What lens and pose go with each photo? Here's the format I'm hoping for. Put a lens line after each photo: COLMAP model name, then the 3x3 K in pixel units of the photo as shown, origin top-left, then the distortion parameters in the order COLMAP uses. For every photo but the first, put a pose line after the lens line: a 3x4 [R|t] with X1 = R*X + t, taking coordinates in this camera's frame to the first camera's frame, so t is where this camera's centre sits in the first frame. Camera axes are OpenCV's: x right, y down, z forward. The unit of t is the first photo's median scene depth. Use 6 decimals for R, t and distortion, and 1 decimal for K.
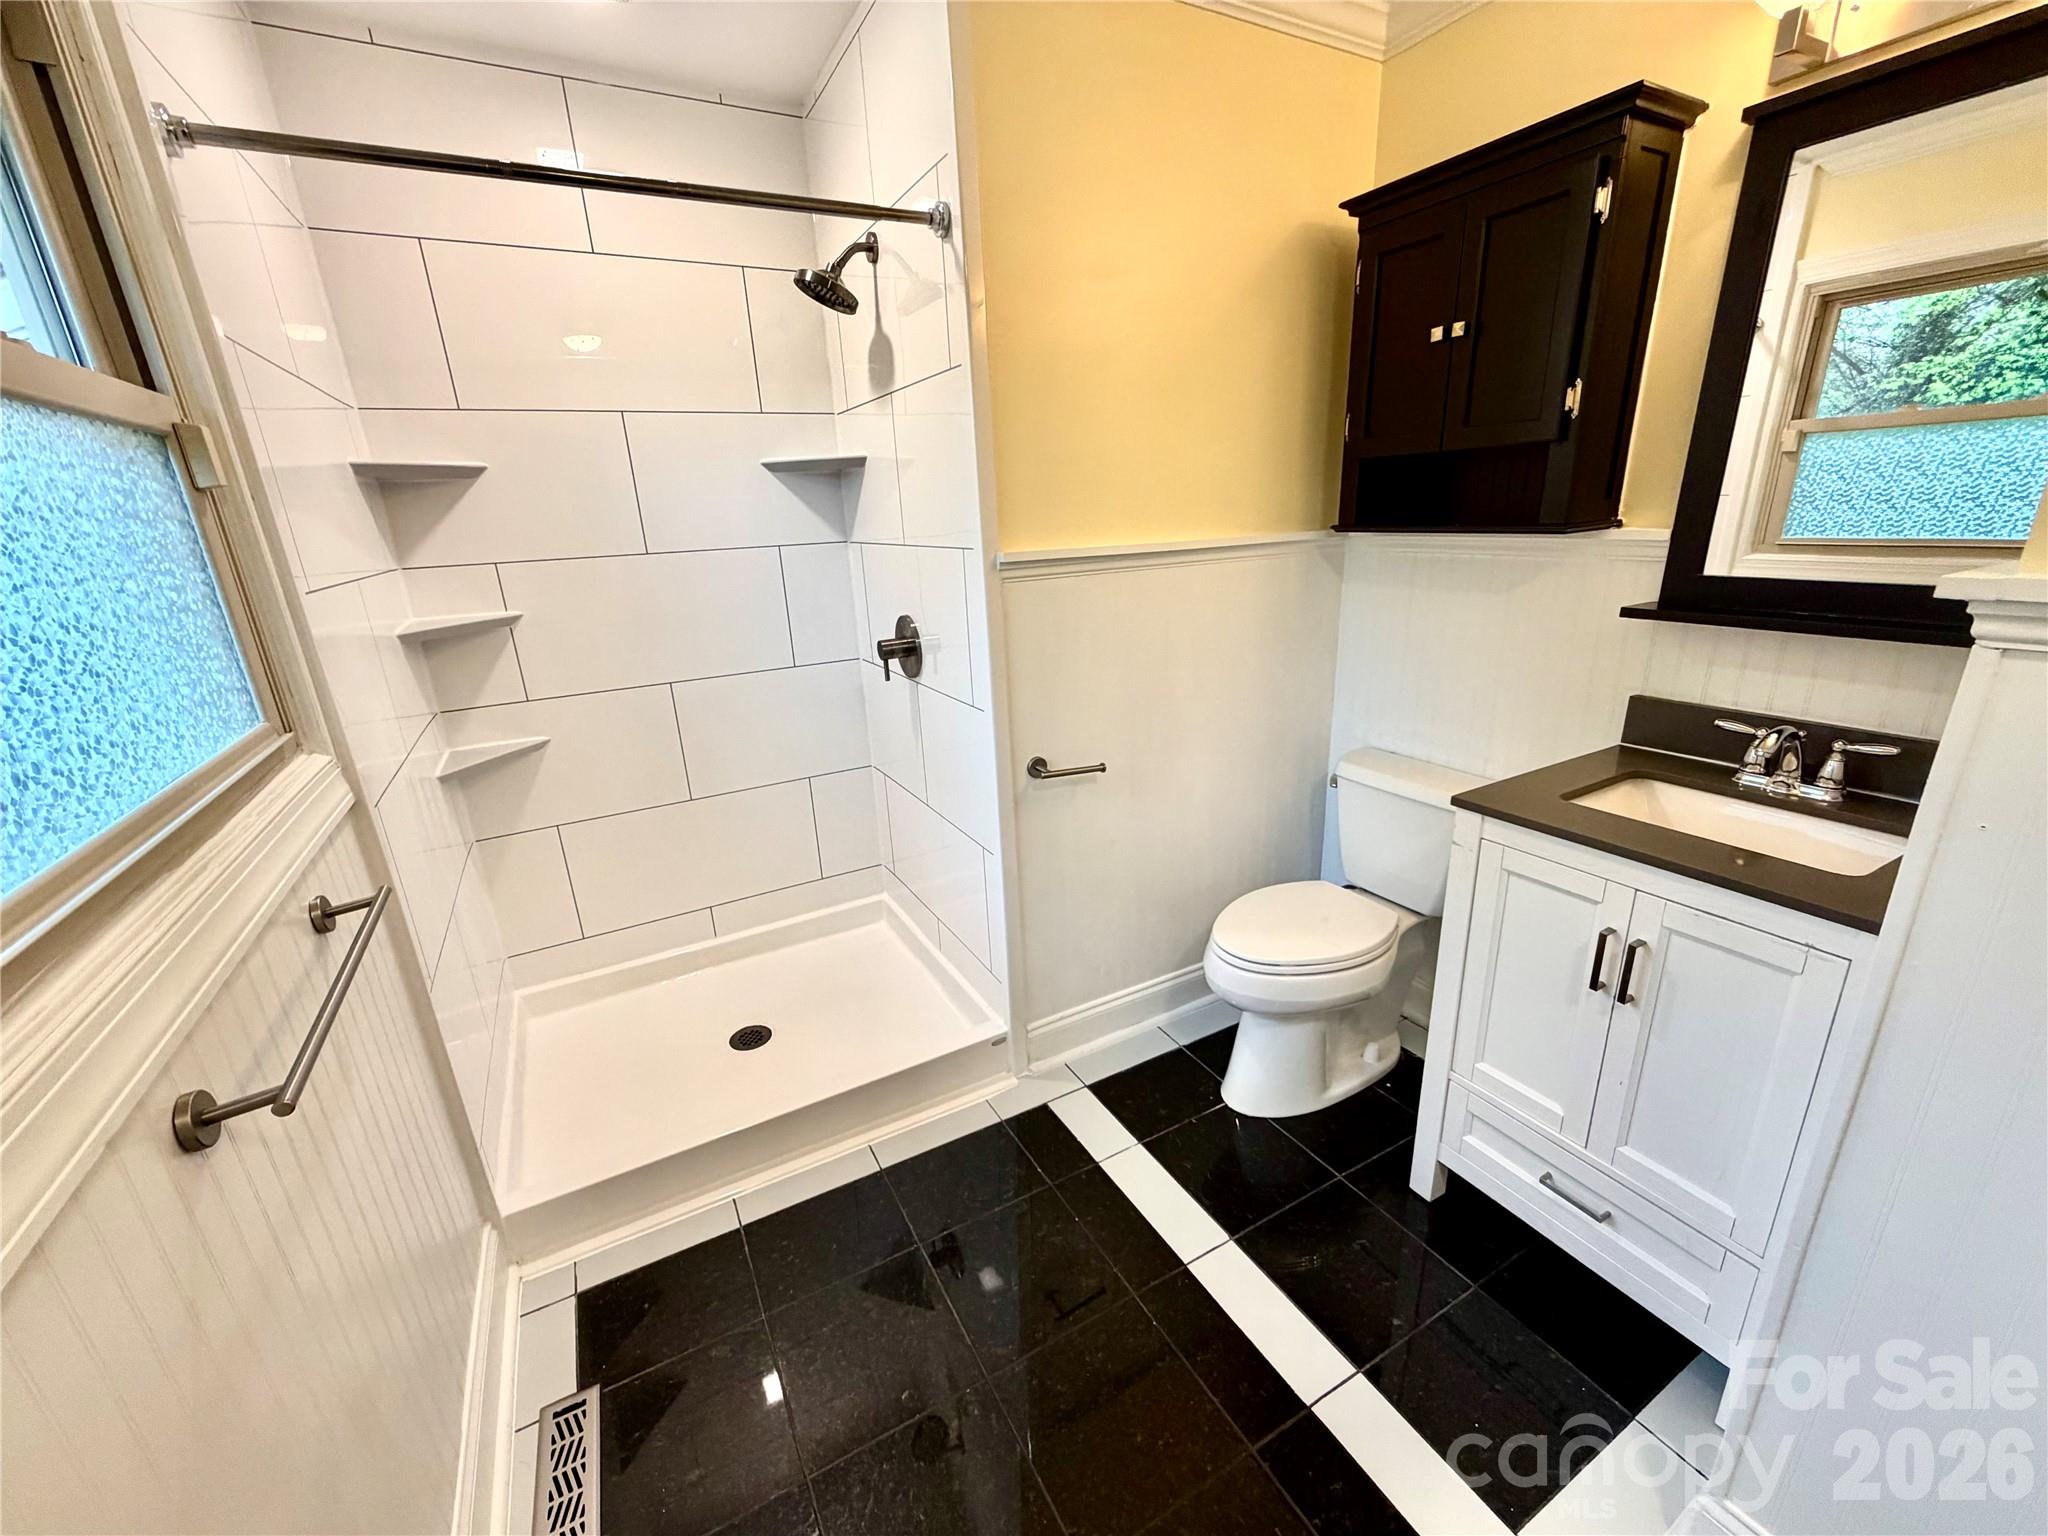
lens RADIAL K [[817.3, 0, 1019.5], [0, 817.3, 772.2], [0, 0, 1]] dist [-0.000718, 0.000619]
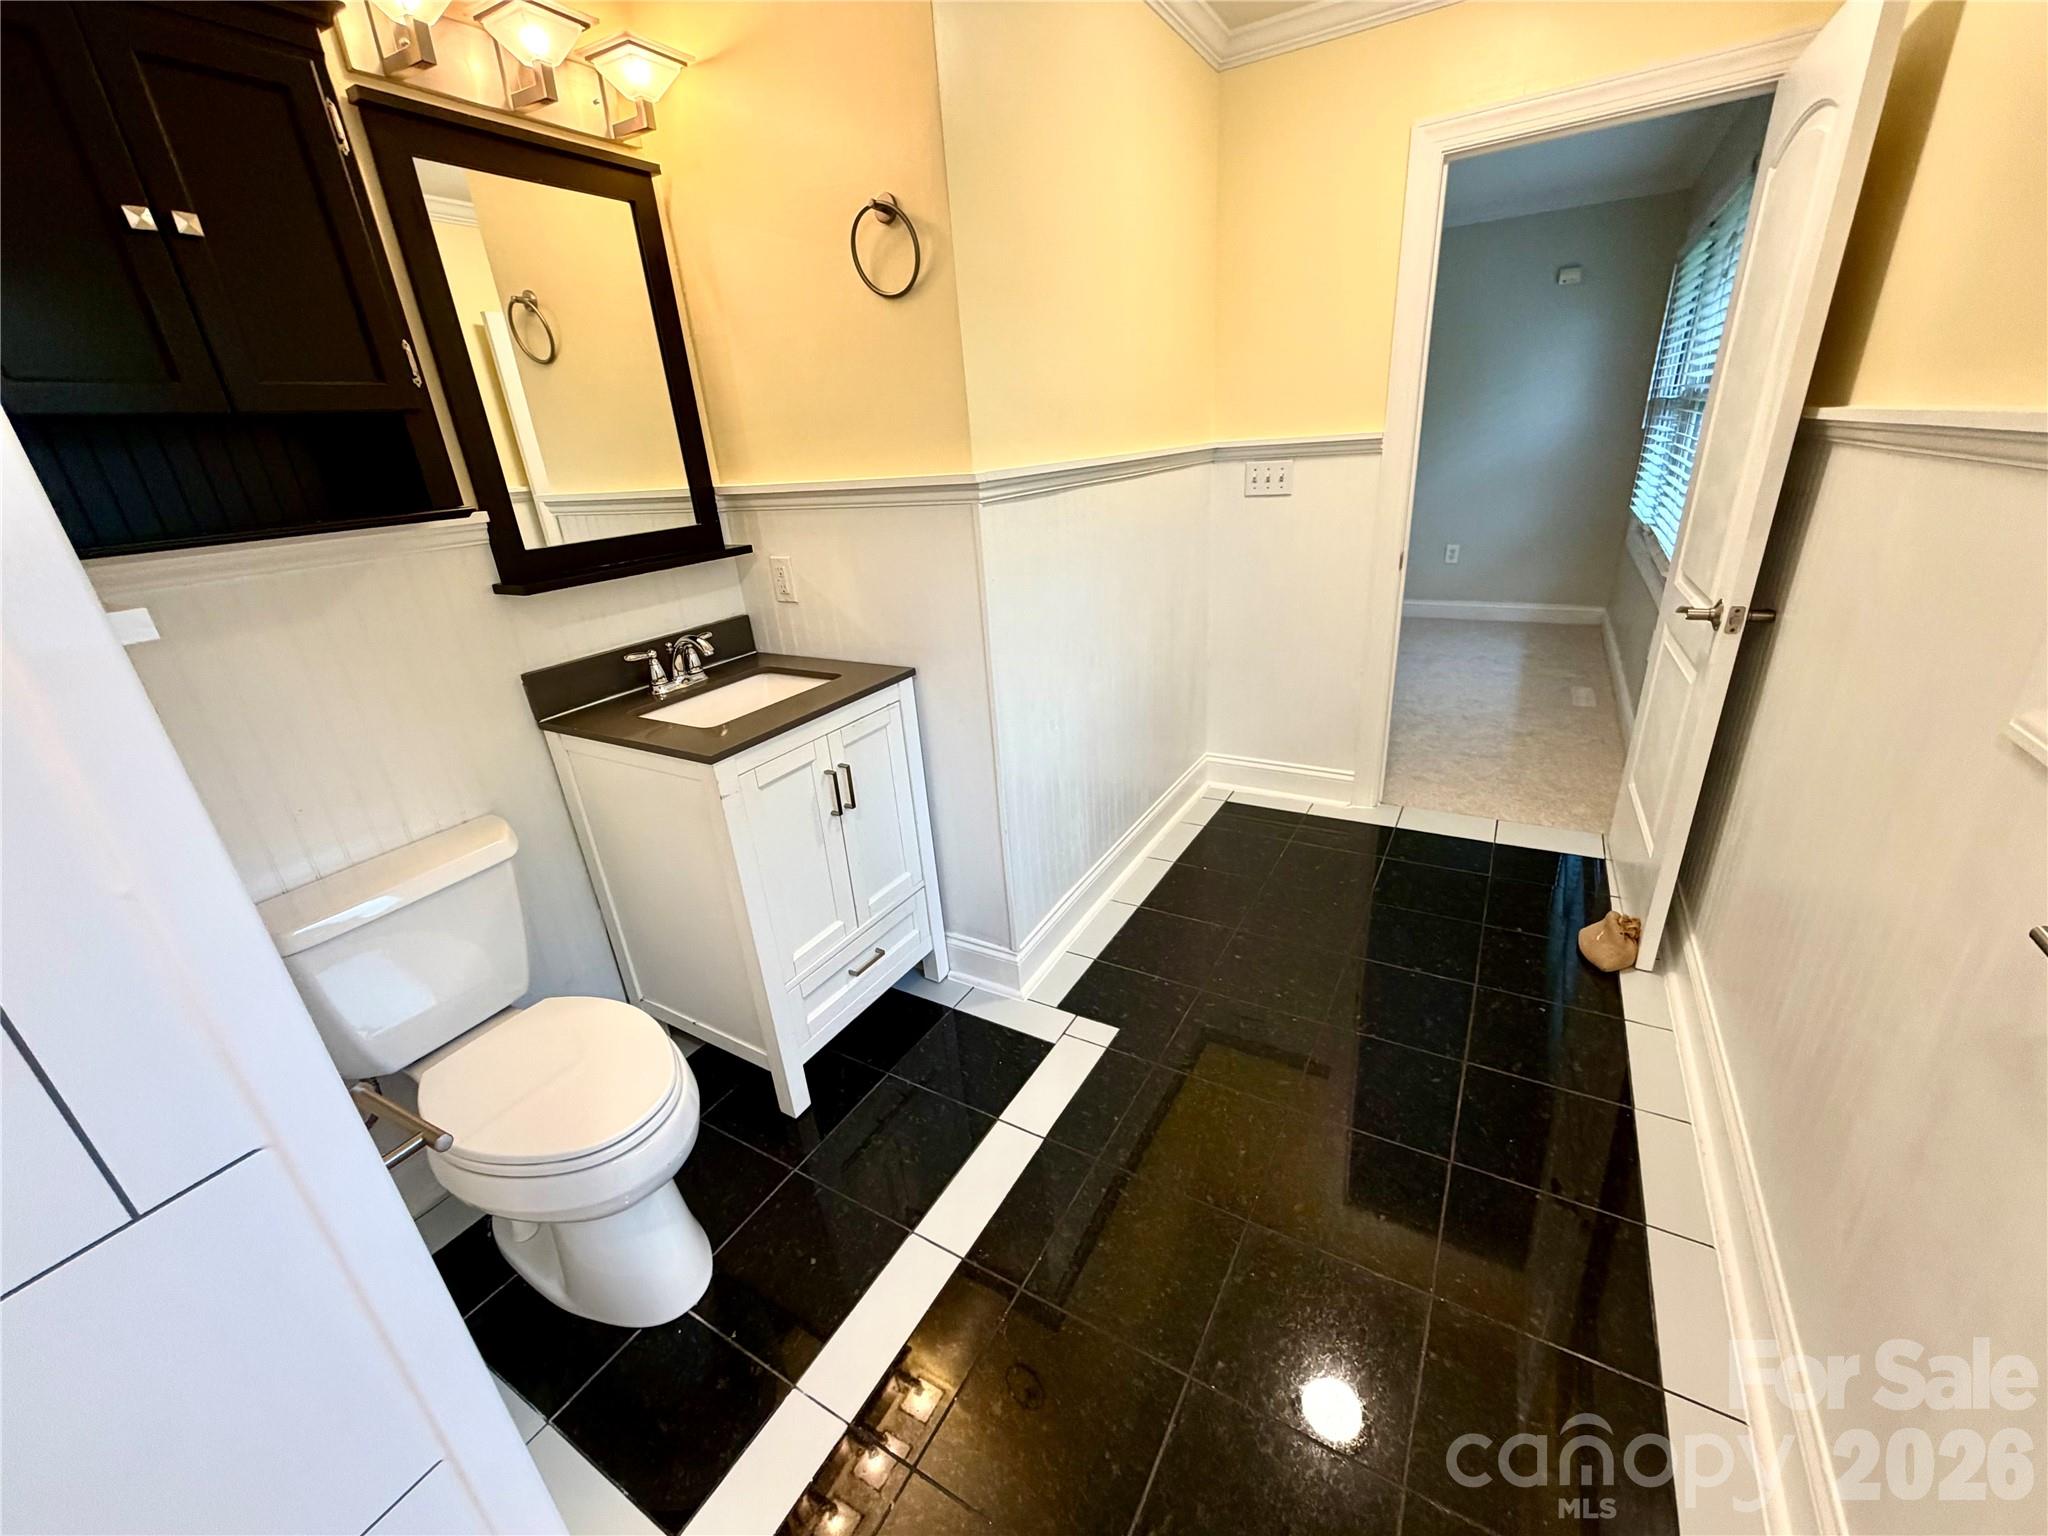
lens RADIAL K [[817.3, 0, 1021.0], [0, 817.3, 769.6], [0, 0, 1]] dist [-0.000718, 0.000619]
pose [[-0.504696, -0.253351, 0.825285, -0.509290], [0.348310, 0.814948, 0.463184, -0.295169], [-0.789913, 0.521223, -0.323056, 1.043399]]
